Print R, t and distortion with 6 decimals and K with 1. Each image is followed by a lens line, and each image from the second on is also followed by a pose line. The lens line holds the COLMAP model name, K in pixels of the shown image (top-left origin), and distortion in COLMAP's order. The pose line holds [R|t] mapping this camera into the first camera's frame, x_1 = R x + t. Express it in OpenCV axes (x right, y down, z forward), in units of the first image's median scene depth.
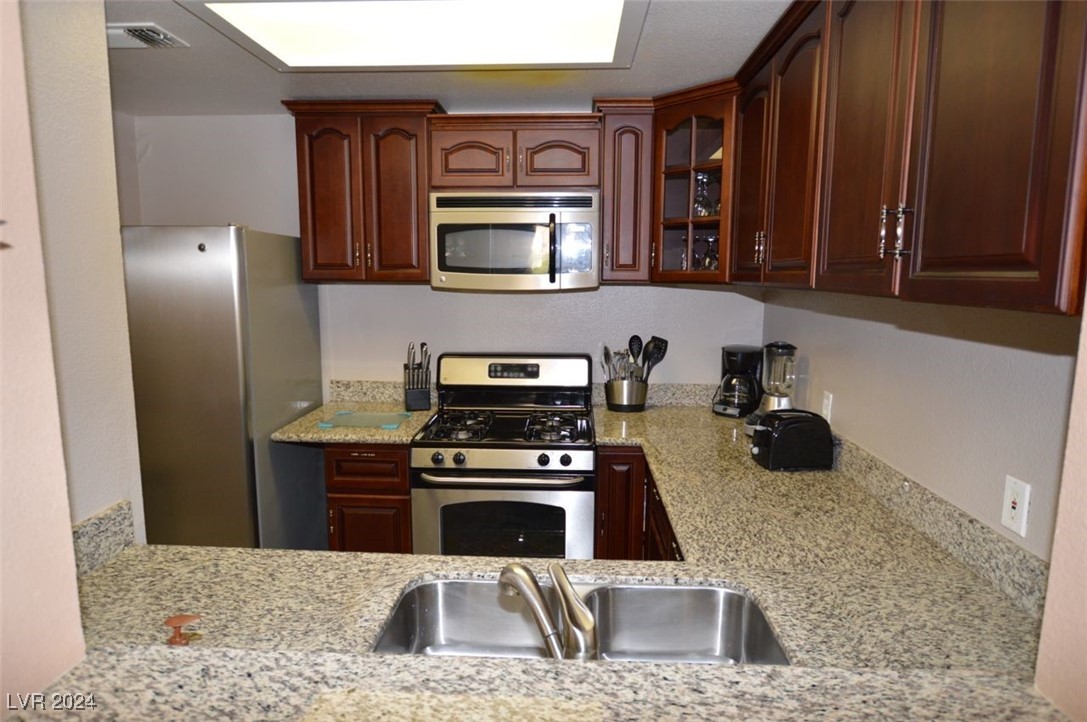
lens RADIAL K [[631.0, 0, 543.5], [0, 631.0, 361.0], [0, 0, 1]] dist [0.005608, -0.001224]
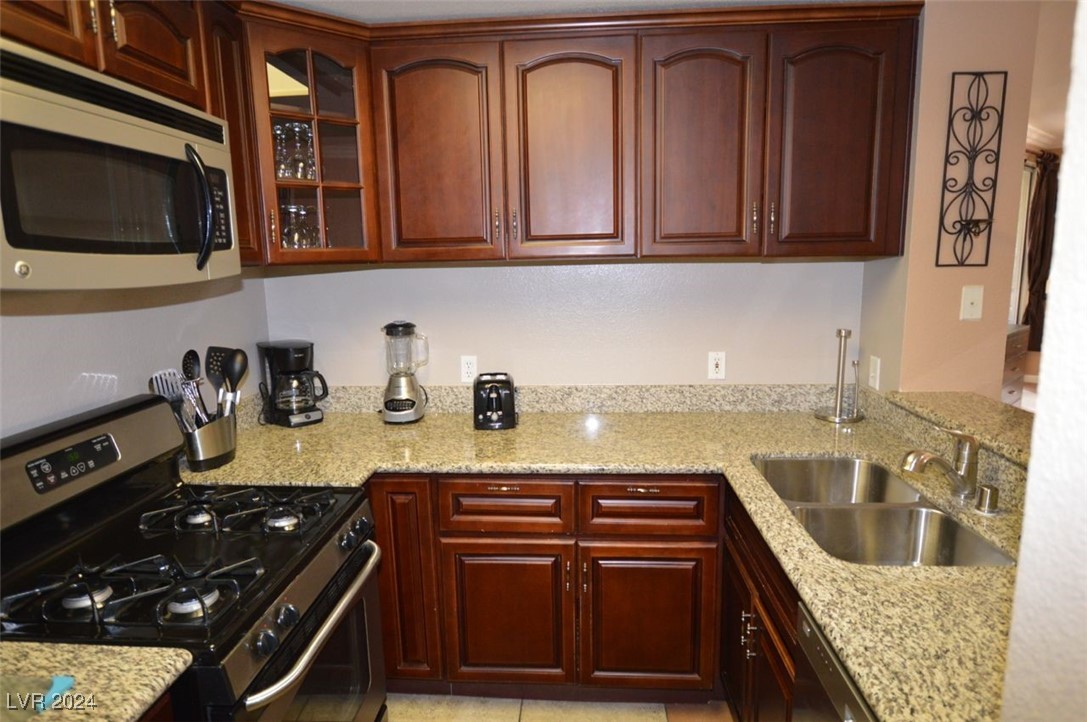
lens RADIAL K [[631.0, 0, 543.5], [0, 631.0, 361.0], [0, 0, 1]] dist [0.005608, -0.001224]
pose [[0.001388, -0.167187, 0.985924, -0.951727], [0.155189, 0.974017, 0.164949, -0.154860], [-0.987884, 0.152776, 0.027297, 1.205556]]
